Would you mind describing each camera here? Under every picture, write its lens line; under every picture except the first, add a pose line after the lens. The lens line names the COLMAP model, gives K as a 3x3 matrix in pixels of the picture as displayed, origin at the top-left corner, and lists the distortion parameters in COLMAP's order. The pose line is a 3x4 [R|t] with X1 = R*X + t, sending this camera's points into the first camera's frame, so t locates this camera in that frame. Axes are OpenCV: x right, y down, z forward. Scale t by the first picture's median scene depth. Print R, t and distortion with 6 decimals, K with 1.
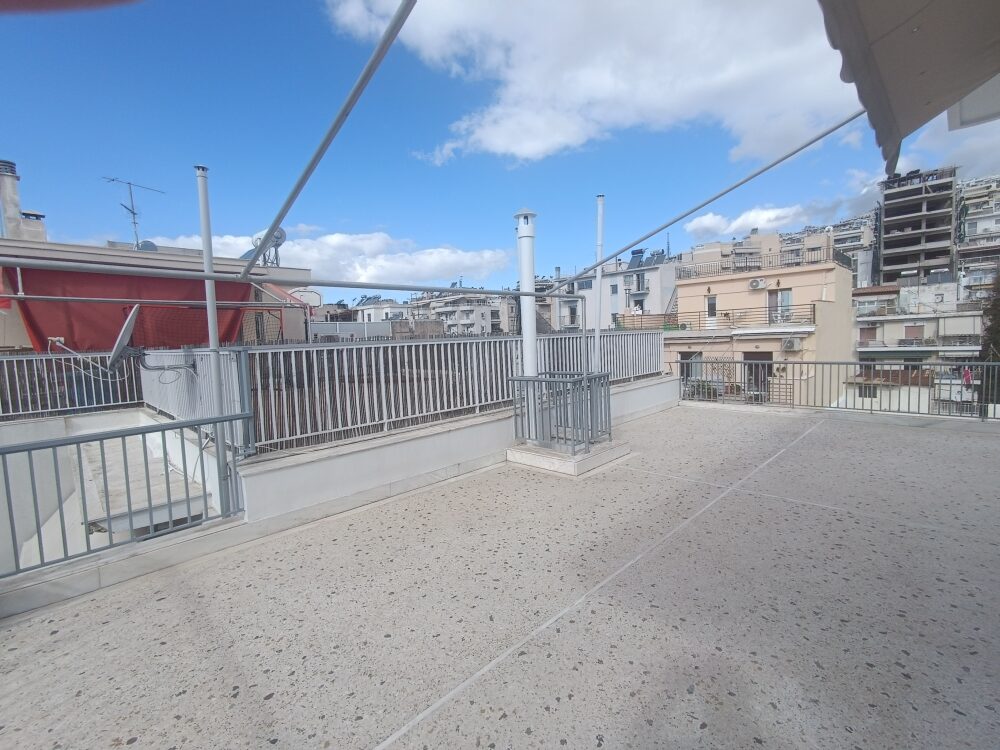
lens RADIAL K [[457.8, 0, 499.6], [0, 457.8, 378.1], [0, 0, 1]] dist [-0.019790, 0.018547]
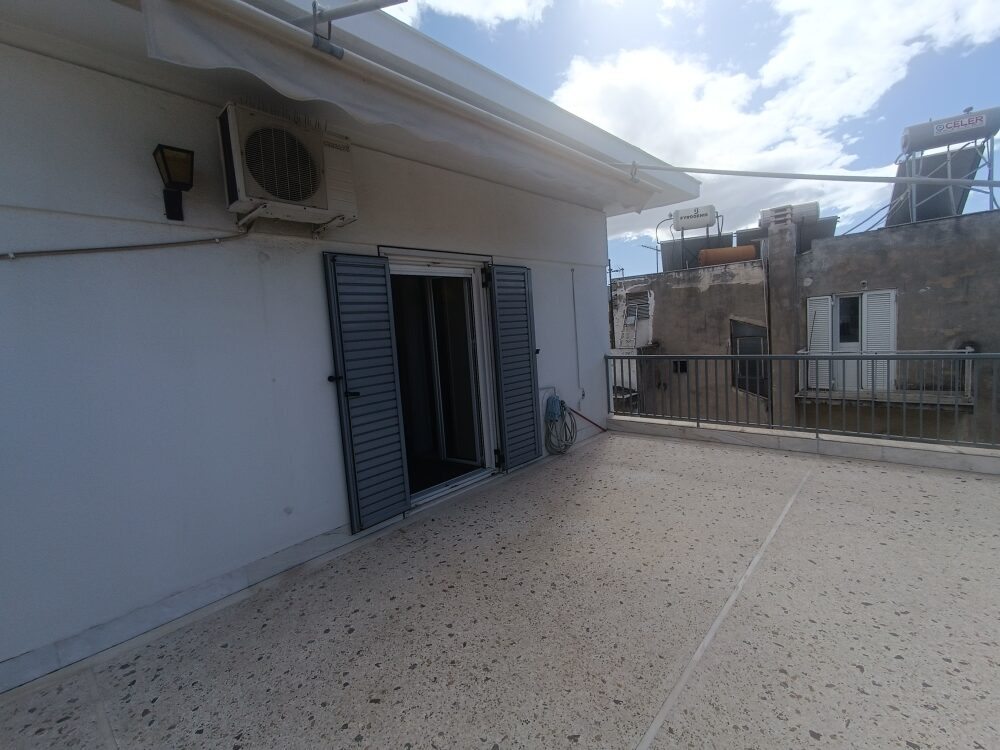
lens RADIAL K [[457.8, 0, 499.1], [0, 457.8, 364.9], [0, 0, 1]] dist [-0.019790, 0.018547]
pose [[-0.992525, 0.116780, -0.035437, 0.088803], [0.109035, 0.978989, 0.172314, -0.024854], [0.054815, 0.167162, -0.984405, 0.245713]]
